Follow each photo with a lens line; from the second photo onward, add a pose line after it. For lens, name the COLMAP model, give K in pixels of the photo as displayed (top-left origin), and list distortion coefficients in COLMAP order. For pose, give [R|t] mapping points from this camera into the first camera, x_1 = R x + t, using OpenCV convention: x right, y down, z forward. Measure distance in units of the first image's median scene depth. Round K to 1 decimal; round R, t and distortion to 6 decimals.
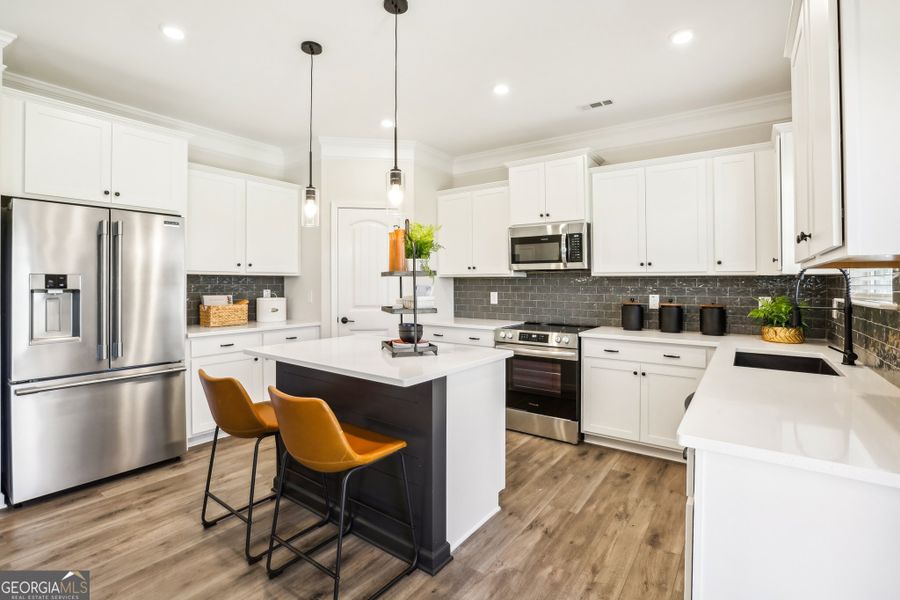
lens RADIAL K [[424.9, 0, 451.7], [0, 424.9, 286.0], [0, 0, 1]] dist [-0.017825, 0.000935]
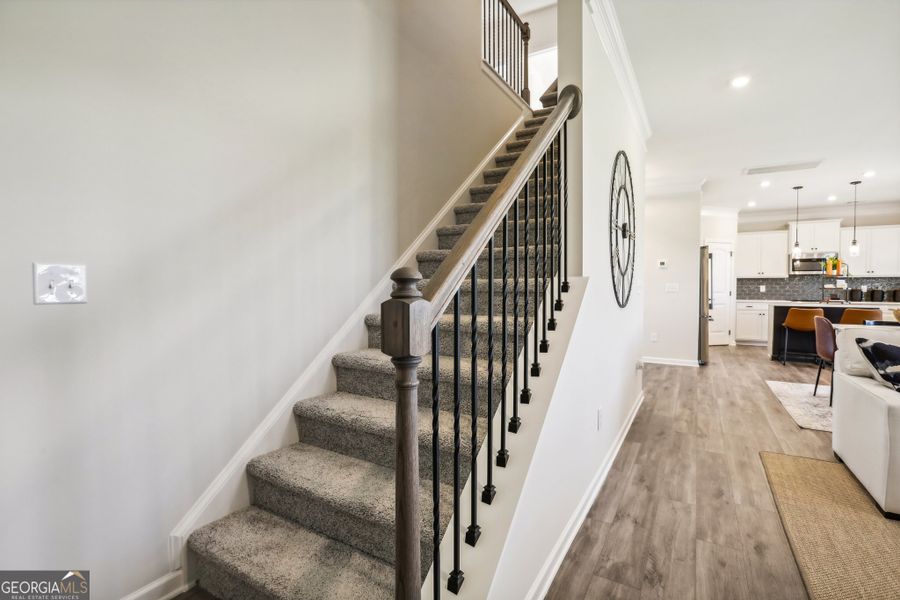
lens RADIAL K [[408.8, 0, 451.7], [0, 408.8, 296.7], [0, 0, 1]] dist [-0.042609, 0.011618]
pose [[0.997738, -0.002916, 0.067164, -1.888065], [0.001939, 0.999891, 0.014606, 0.046232], [-0.067199, -0.014443, 0.997635, -0.955312]]
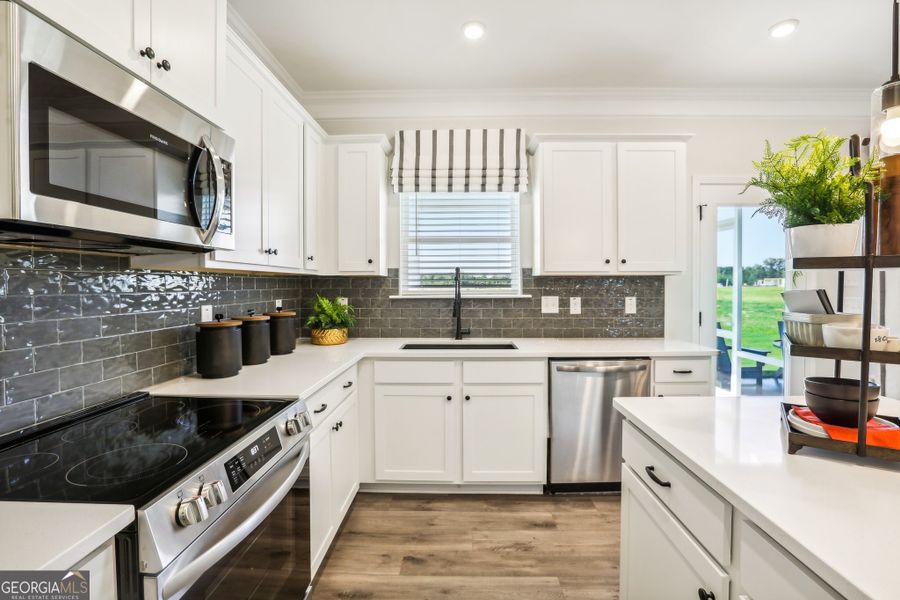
lens RADIAL K [[424.9, 0, 451.7], [0, 424.9, 286.0], [0, 0, 1]] dist [-0.017825, 0.000935]
pose [[-0.561948, -0.004207, 0.827162, -0.161444], [0.007450, 0.999921, 0.010147, -0.007538], [-0.827139, 0.011865, -0.561872, 1.085826]]
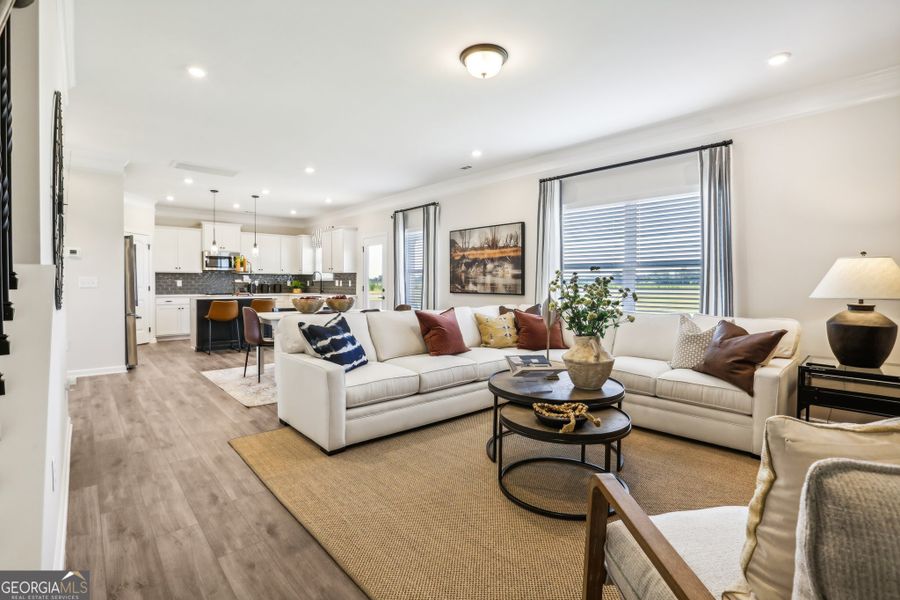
lens RADIAL K [[418.0, 0, 445.5], [0, 418.0, 289.8], [0, 0, 1]] dist [-0.047852, 0.016524]
pose [[0.229683, -0.017394, 0.973110, -1.934456], [0.006617, 0.999845, 0.016310, 0.045877], [-0.973243, 0.002693, 0.229763, -0.844743]]
